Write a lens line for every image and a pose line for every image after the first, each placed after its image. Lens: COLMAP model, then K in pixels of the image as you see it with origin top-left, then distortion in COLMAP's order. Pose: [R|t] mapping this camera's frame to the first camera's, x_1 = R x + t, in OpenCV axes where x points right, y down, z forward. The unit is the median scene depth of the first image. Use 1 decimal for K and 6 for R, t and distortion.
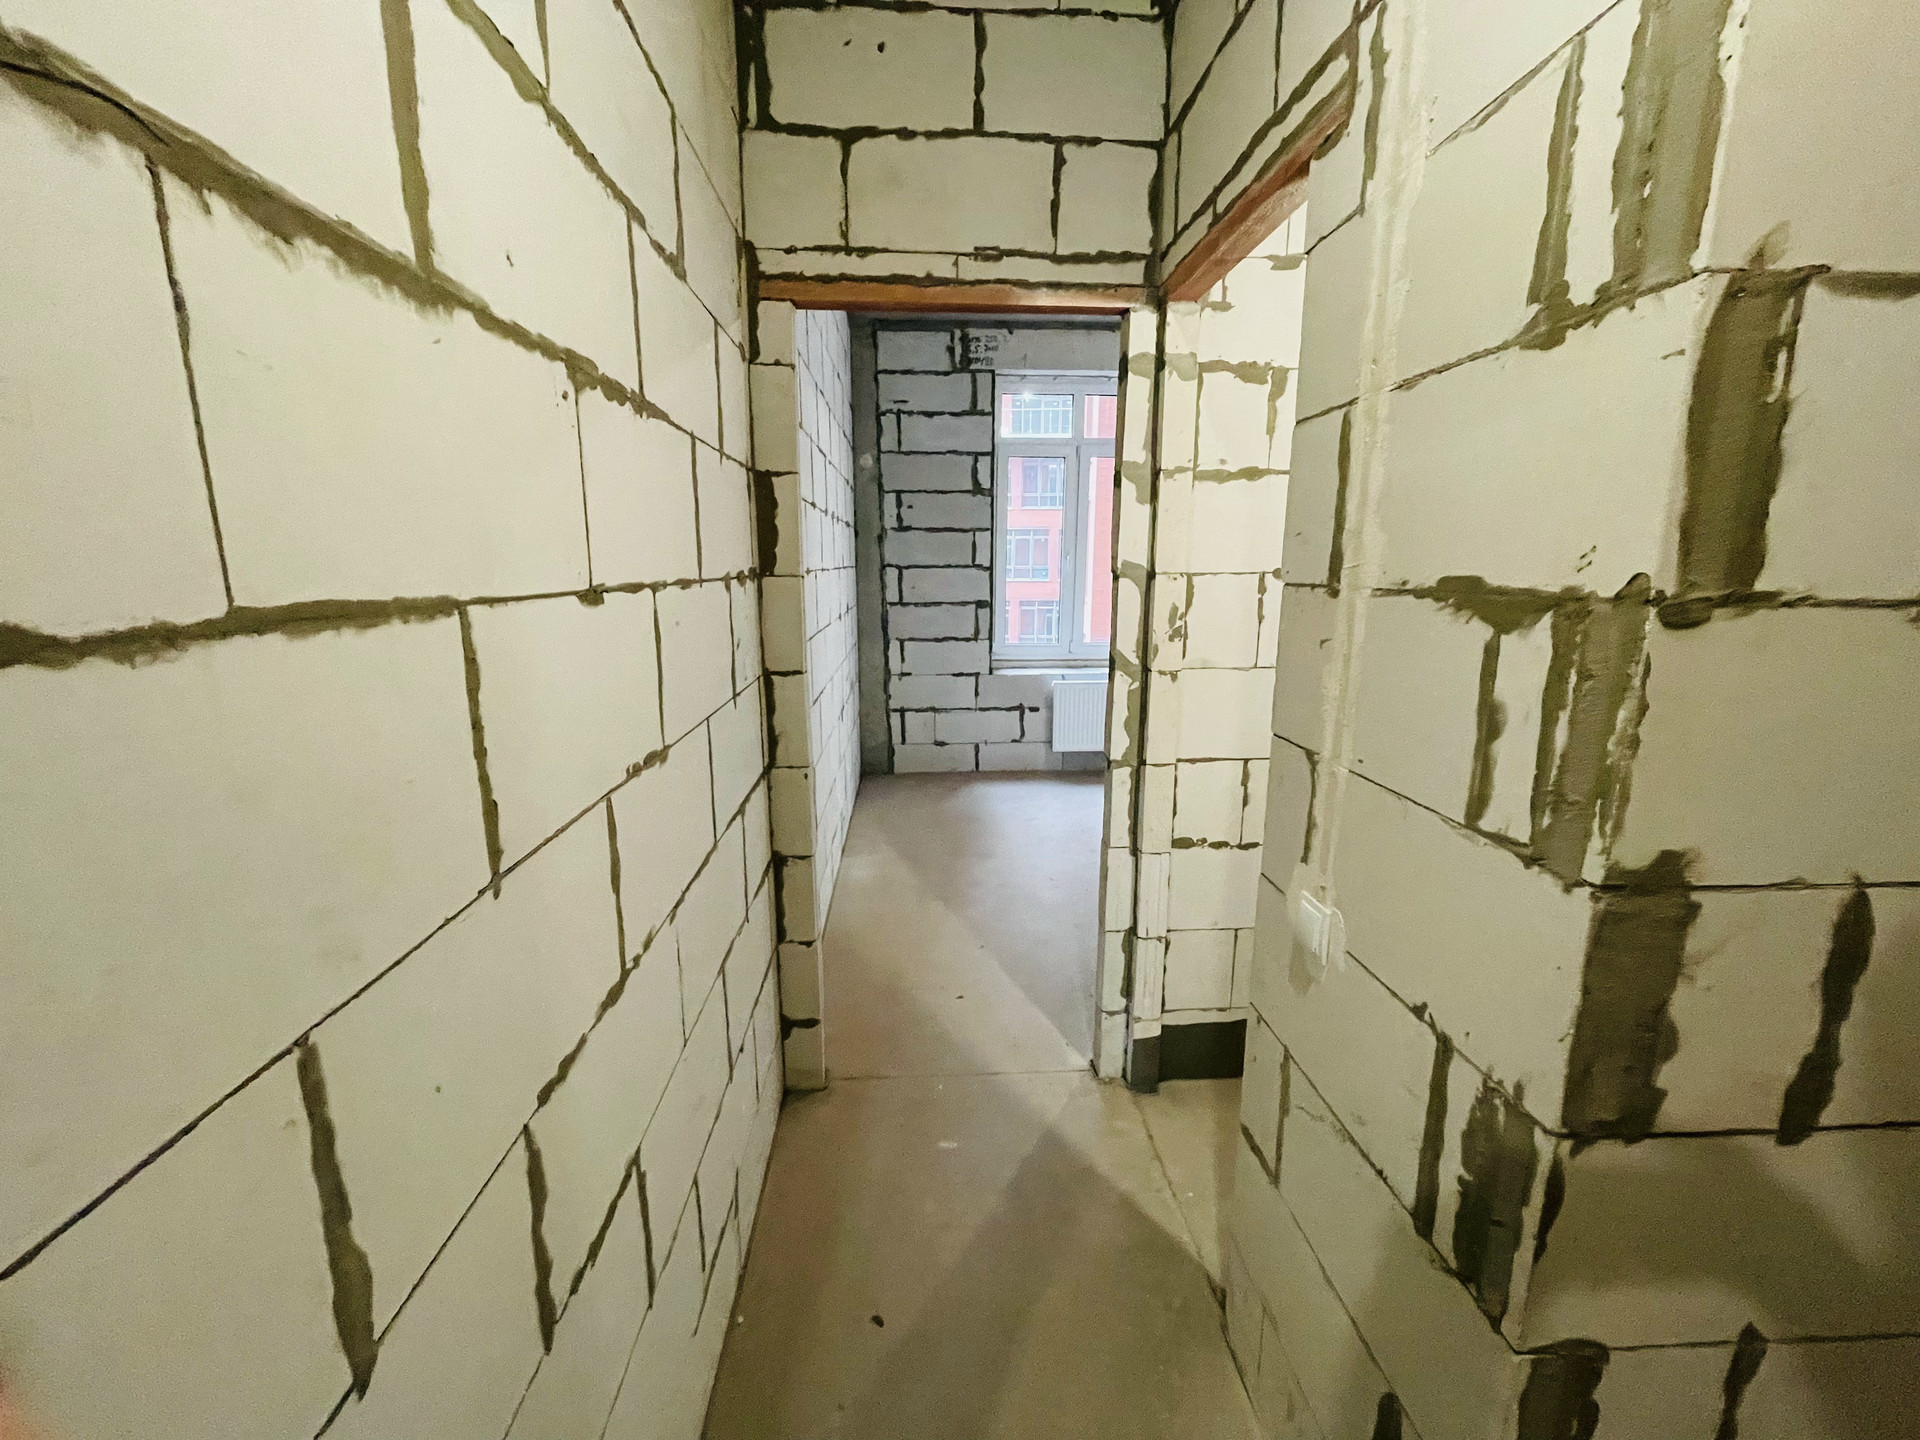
lens RADIAL K [[771.7, 0, 946.4], [0, 771.7, 710.8], [0, 0, 1]] dist [-0.002999, 0.000194]
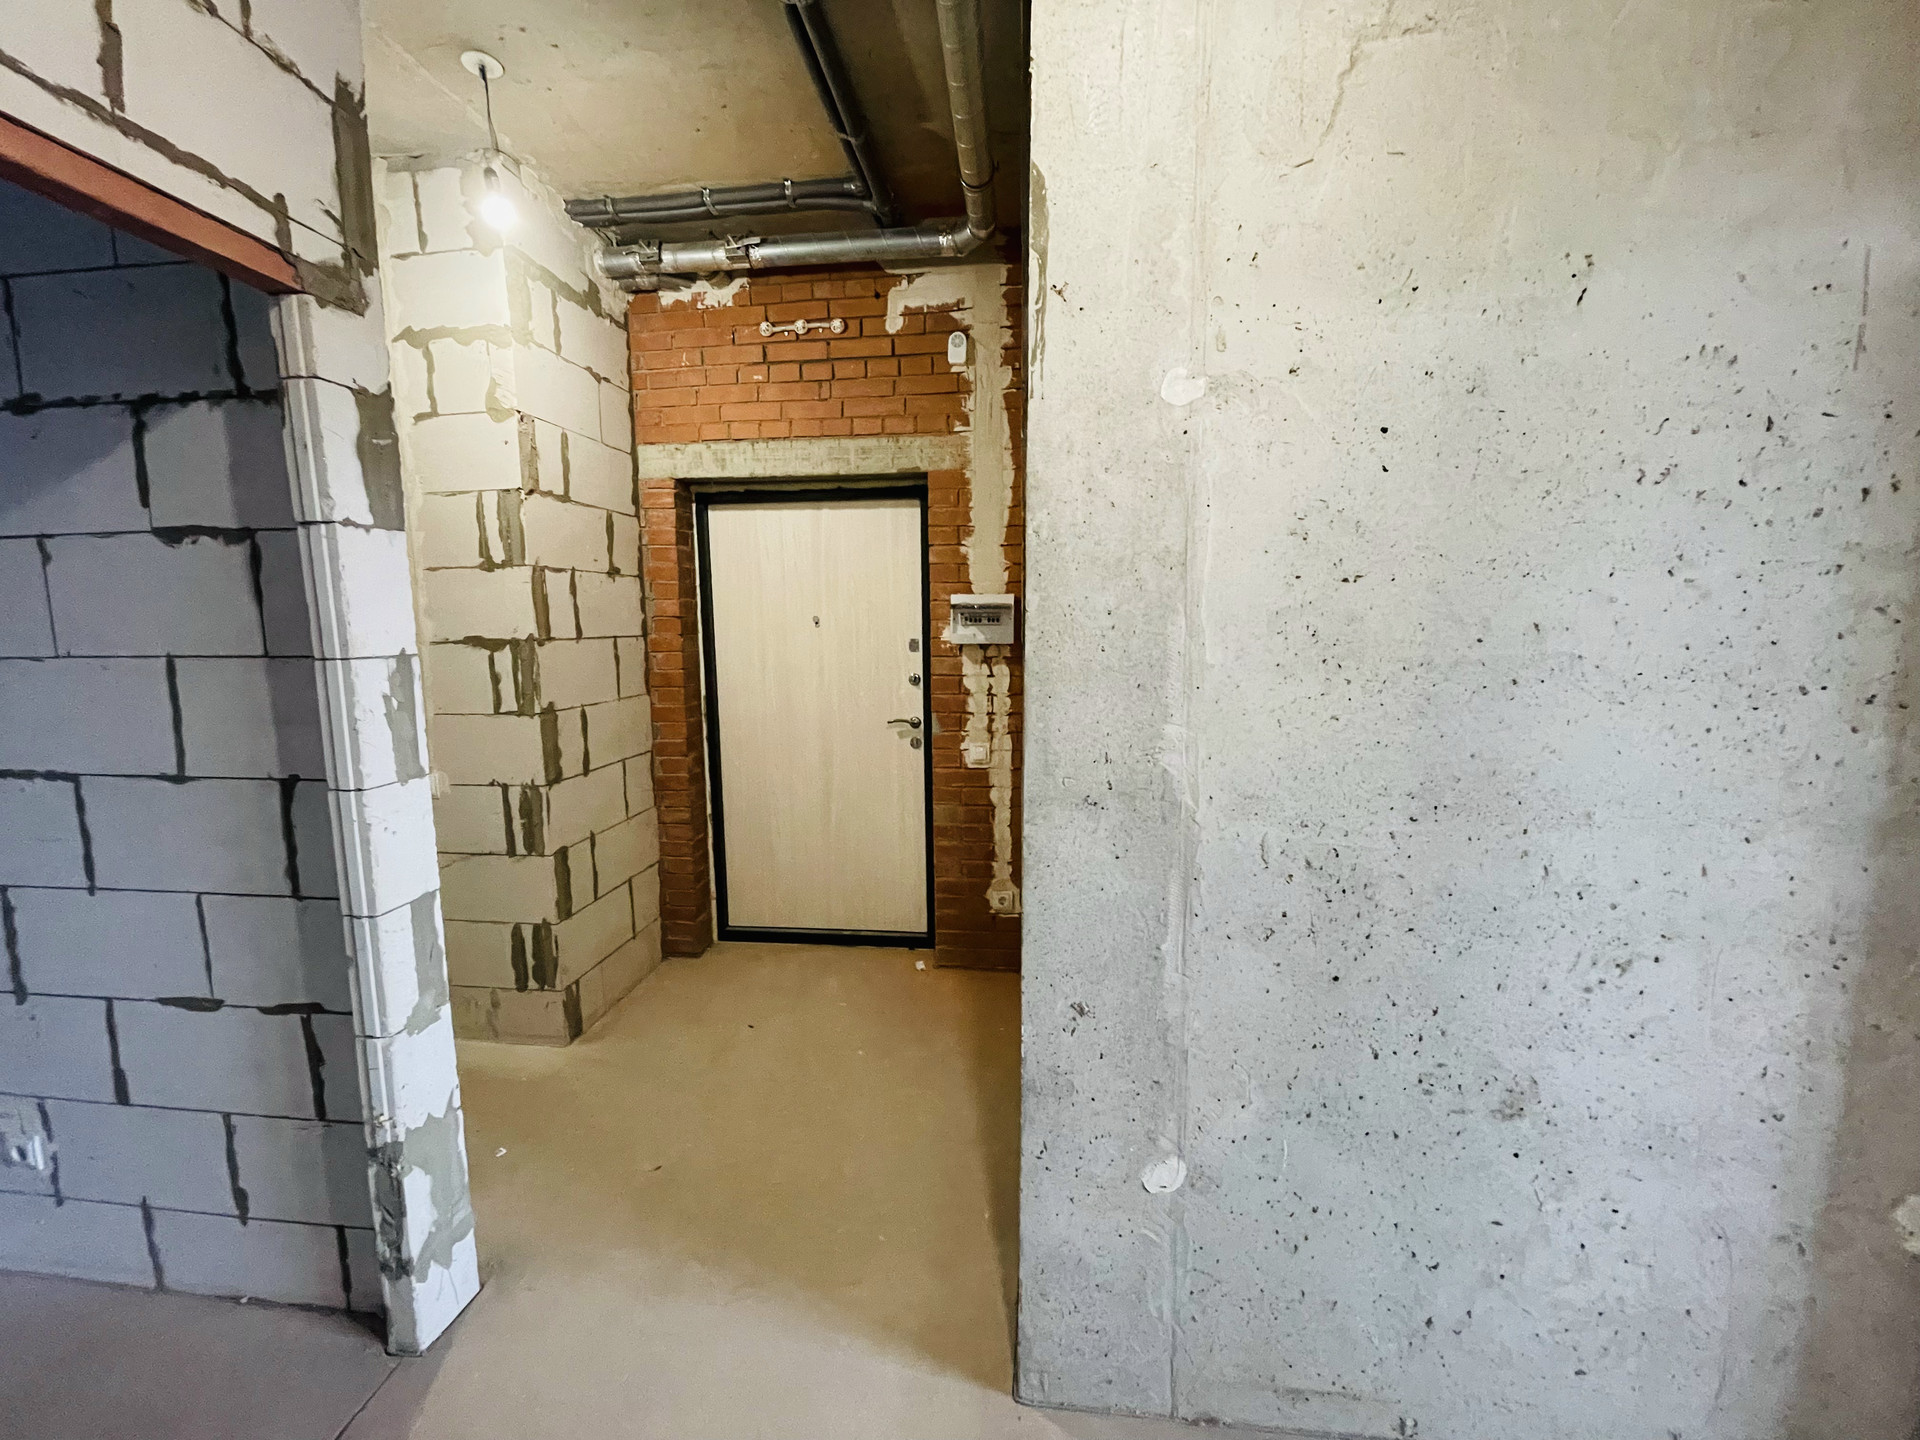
lens RADIAL K [[771.7, 0, 957.2], [0, 771.7, 716.6], [0, 0, 1]] dist [-0.002999, 0.000194]
pose [[0.164498, -0.123608, 0.978602, -2.441612], [0.198894, 0.975895, 0.089833, 0.294257], [-0.966117, 0.179861, 0.185117, -1.634728]]
